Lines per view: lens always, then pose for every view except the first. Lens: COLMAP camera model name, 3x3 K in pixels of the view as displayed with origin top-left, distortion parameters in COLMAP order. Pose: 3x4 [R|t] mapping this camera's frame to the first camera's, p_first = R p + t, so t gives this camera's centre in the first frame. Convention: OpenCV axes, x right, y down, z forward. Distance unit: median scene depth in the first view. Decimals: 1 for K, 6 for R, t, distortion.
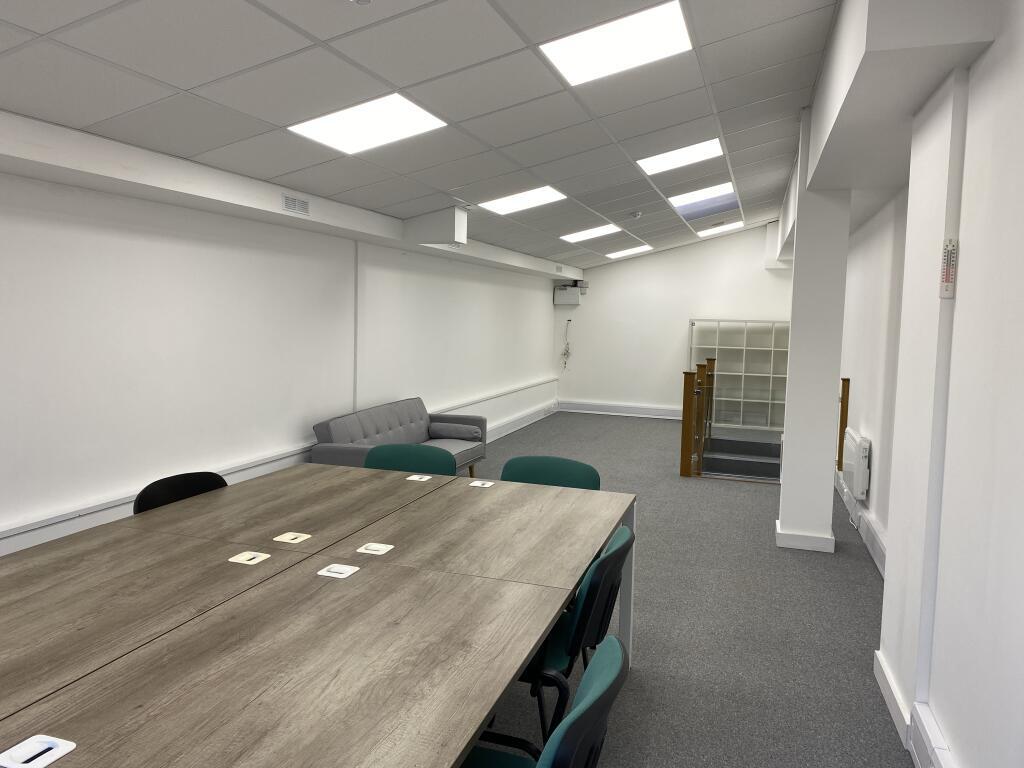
lens RADIAL K [[759.7, 0, 513.5], [0, 759.7, 384.2], [0, 0, 1]] dist [0.026875, -0.030912]
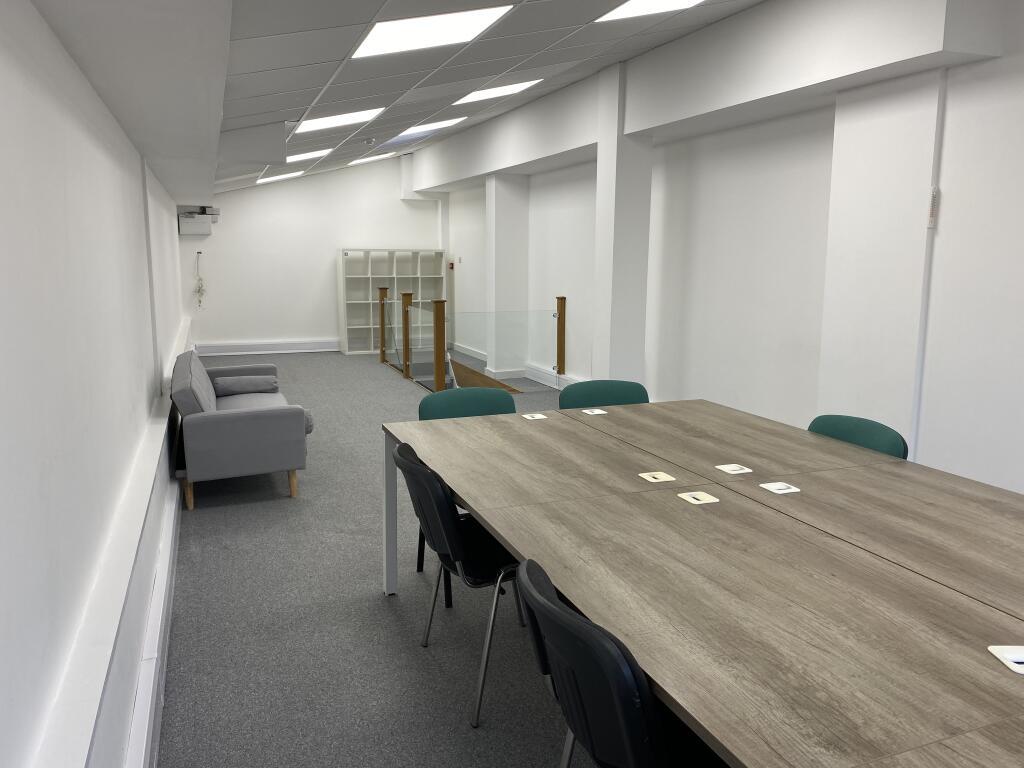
lens RADIAL K [[759.7, 0, 513.6], [0, 759.7, 383.0], [0, 0, 1]] dist [0.026875, -0.030912]
pose [[0.770422, -0.127398, 0.624676, -1.152623], [0.071098, 0.990888, 0.114398, -0.049089], [-0.633558, -0.043722, 0.772459, 0.410227]]
